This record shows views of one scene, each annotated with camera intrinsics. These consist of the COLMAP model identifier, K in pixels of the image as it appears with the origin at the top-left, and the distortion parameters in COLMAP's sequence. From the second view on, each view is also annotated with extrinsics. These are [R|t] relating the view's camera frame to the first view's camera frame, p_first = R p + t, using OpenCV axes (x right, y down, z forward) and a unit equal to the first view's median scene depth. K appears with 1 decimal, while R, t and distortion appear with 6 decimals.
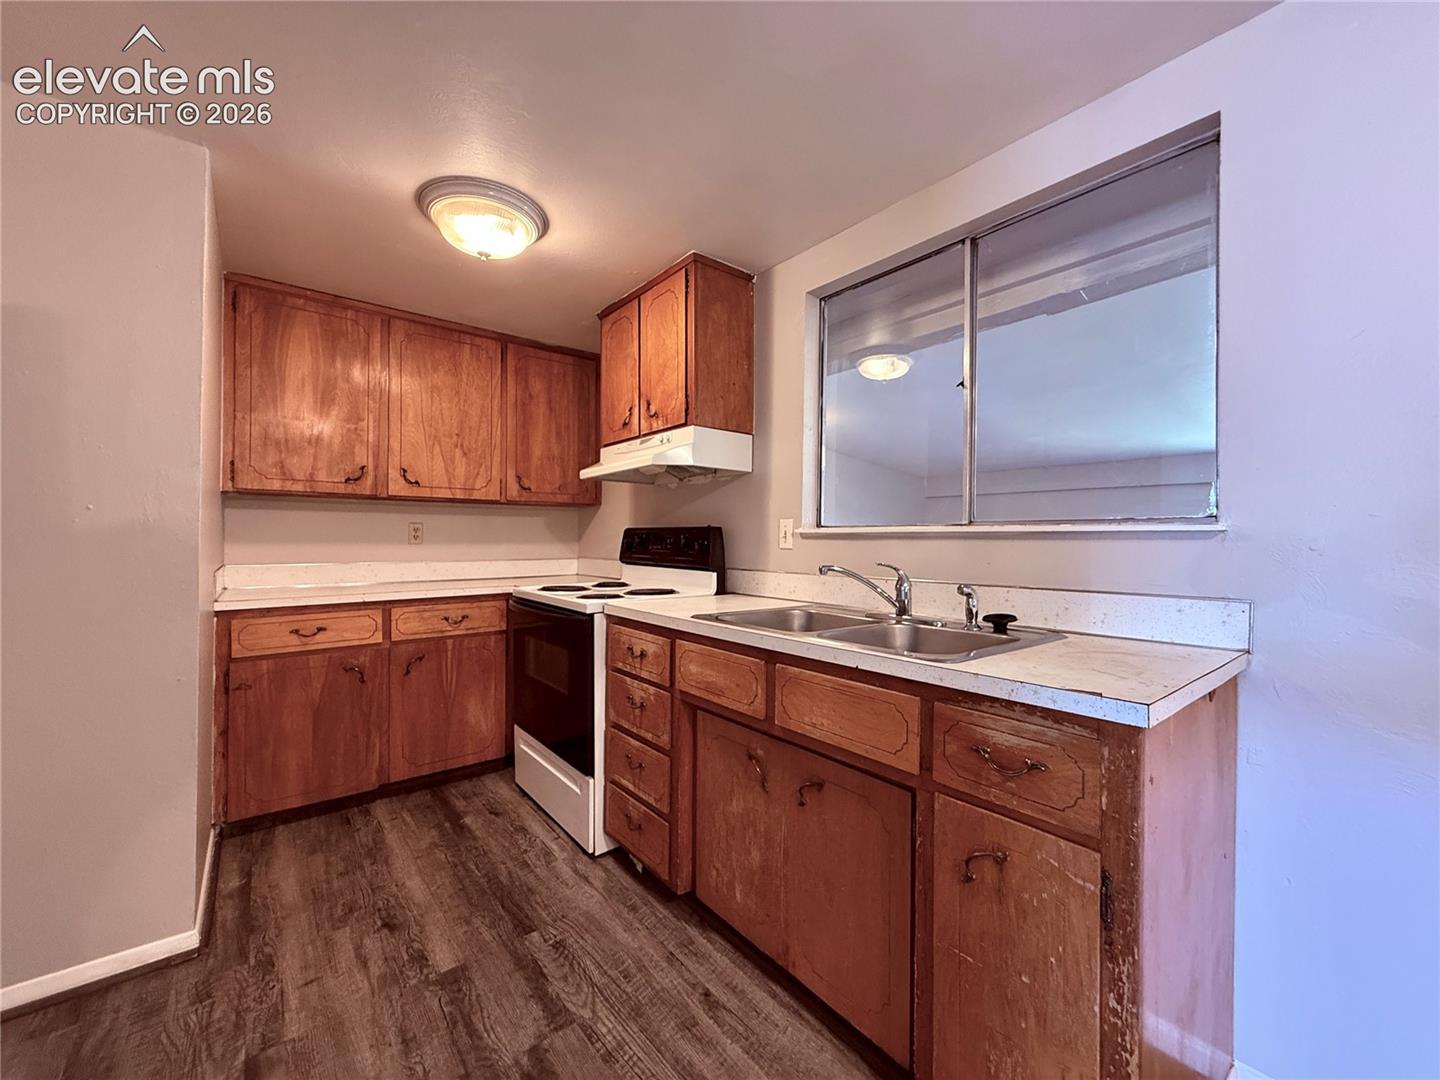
lens RADIAL K [[567.2, 0, 711.5], [0, 567.2, 539.9], [0, 0, 1]] dist [-0.000803, 0.000145]
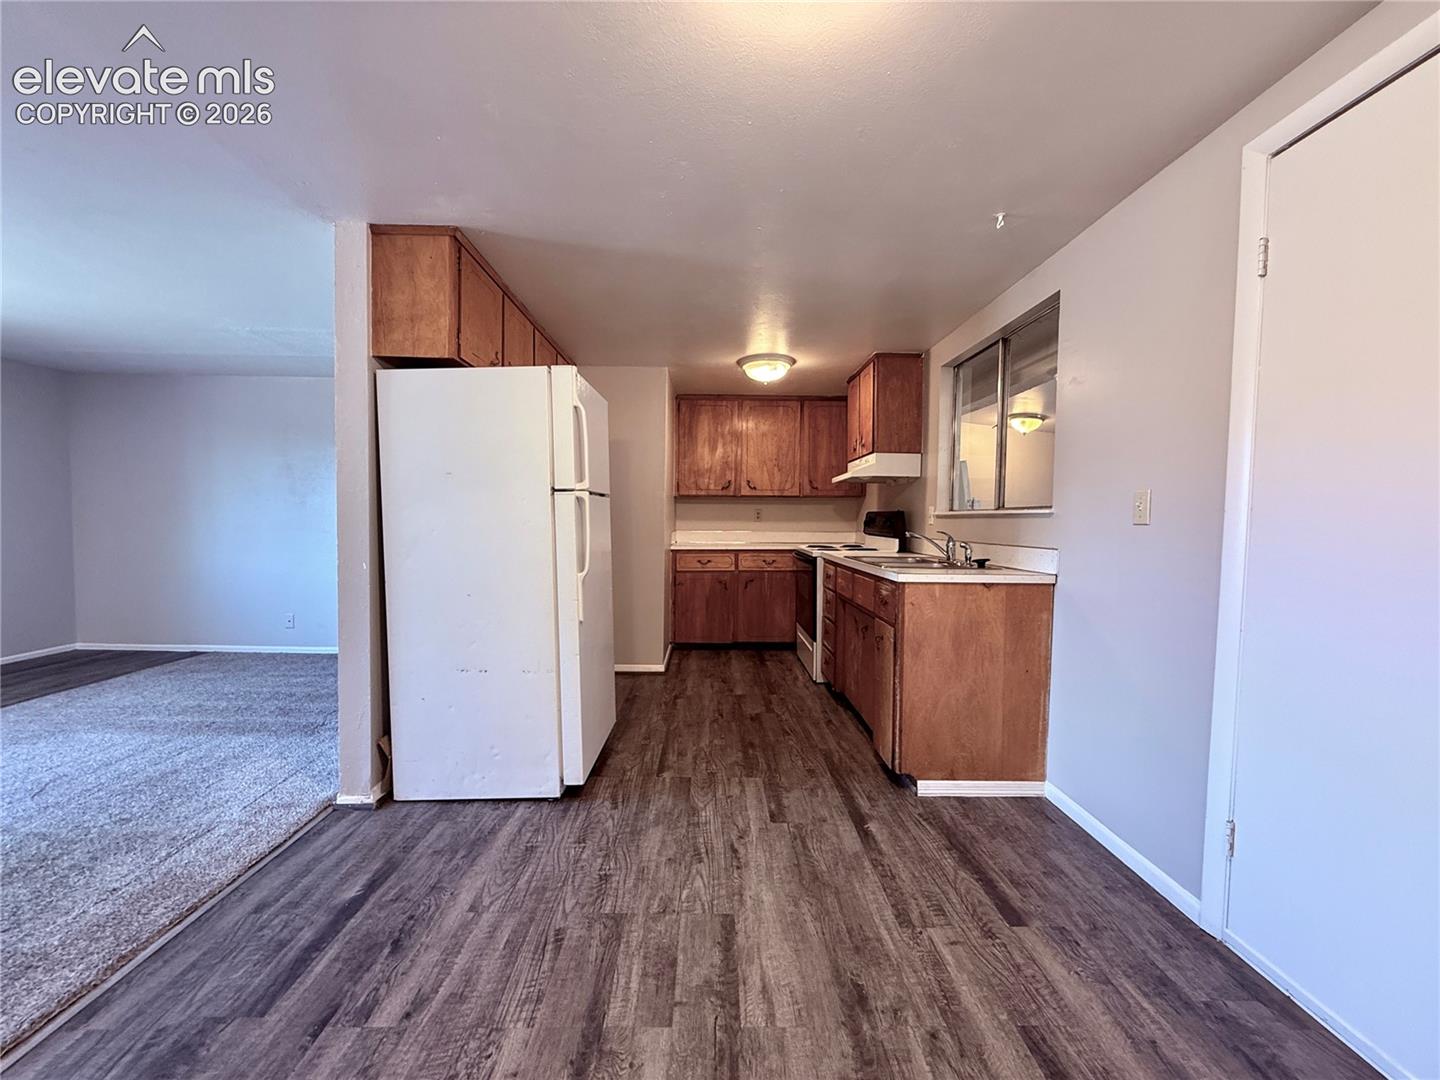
lens RADIAL K [[567.2, 0, 711.5], [0, 567.2, 539.9], [0, 0, 1]] dist [-0.000803, 0.000145]
pose [[0.784210, 0.024290, -0.620020, 0.604931], [-0.004210, 0.999419, 0.033829, 0.007206], [0.620481, -0.023918, 0.783856, -0.625244]]
